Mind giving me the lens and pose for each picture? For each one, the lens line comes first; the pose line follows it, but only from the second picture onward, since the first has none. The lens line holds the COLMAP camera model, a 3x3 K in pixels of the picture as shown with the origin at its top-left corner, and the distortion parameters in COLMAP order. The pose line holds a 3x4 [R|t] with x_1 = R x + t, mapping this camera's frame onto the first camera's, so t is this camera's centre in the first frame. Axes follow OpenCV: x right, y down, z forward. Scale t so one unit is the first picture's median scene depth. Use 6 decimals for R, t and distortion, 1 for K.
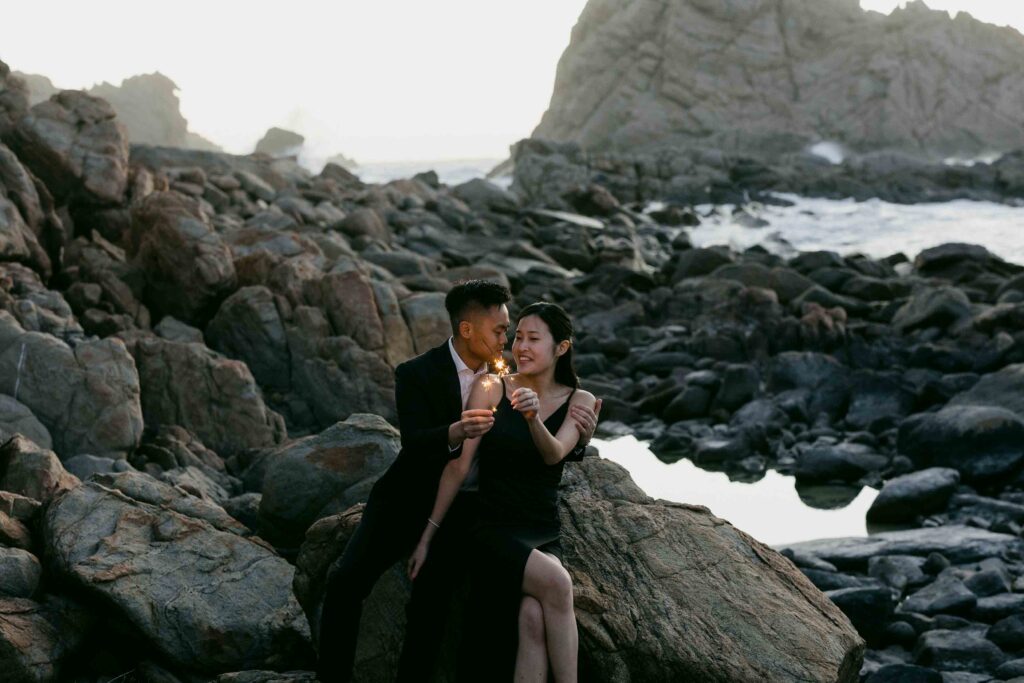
lens RADIAL K [[1601.6, 0, 486.5], [0, 1601.6, 341.4], [0, 0, 1]] dist [0.027227, -0.017505]
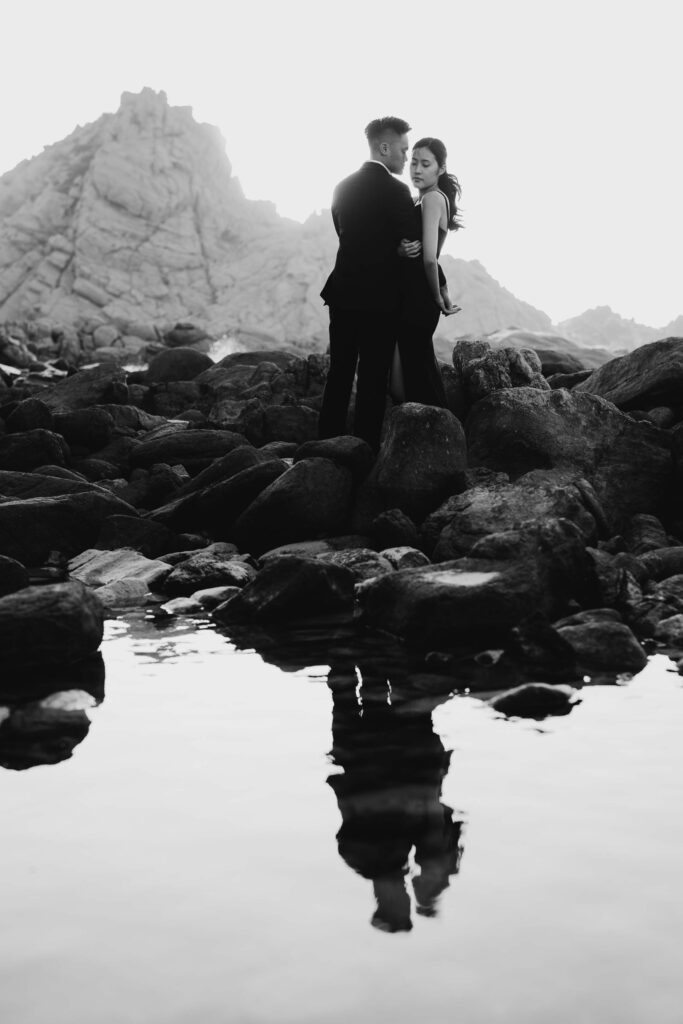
lens RADIAL K [[1624.2, 0, 344.8], [0, 1624.2, 543.9], [0, 0, 1]] dist [-0.079013, 0.134088]
pose [[0.961668, -0.003222, 0.274198, 0.023218], [0.006217, 0.999930, -0.010053, 0.046946], [-0.274146, 0.011372, 0.961621, 0.536587]]
